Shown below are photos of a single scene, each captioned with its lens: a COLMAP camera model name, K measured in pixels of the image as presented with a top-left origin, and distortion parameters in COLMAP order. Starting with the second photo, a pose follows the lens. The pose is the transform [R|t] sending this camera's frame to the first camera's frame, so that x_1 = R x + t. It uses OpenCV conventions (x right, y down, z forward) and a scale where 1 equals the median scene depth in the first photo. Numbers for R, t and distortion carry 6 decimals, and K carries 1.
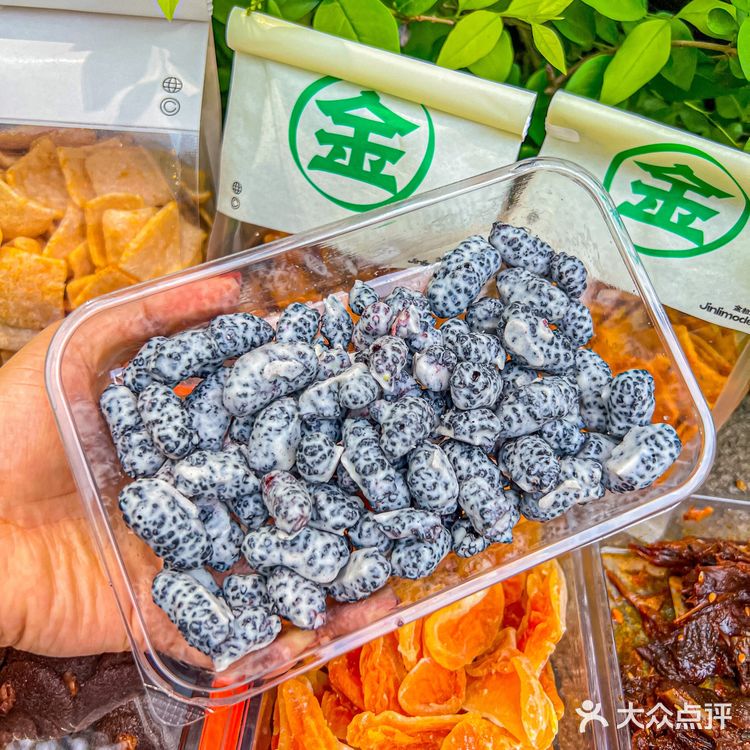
lens RADIAL K [[778.5, 0, 374.8], [0, 778.5, 383.7], [0, 0, 1]] dist [-0.002681, -0.024503]
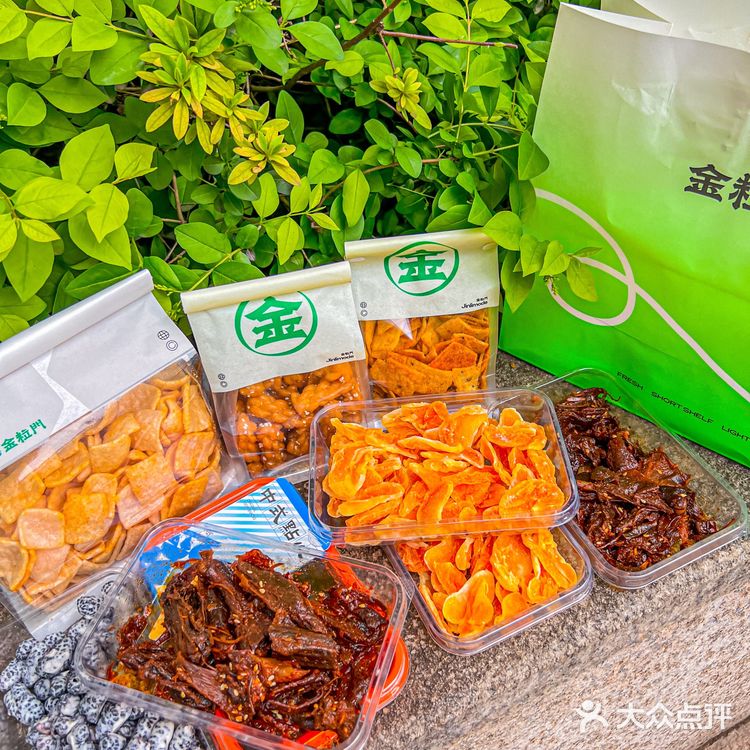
lens RADIAL K [[778.5, 0, 374.8], [0, 778.5, 383.7], [0, 0, 1]] dist [-0.002681, -0.024503]
pose [[0.799440, -0.530994, 0.280965, -0.431656], [0.516046, 0.846432, 0.131340, -0.311736], [-0.307558, 0.039993, 0.950688, -0.834390]]
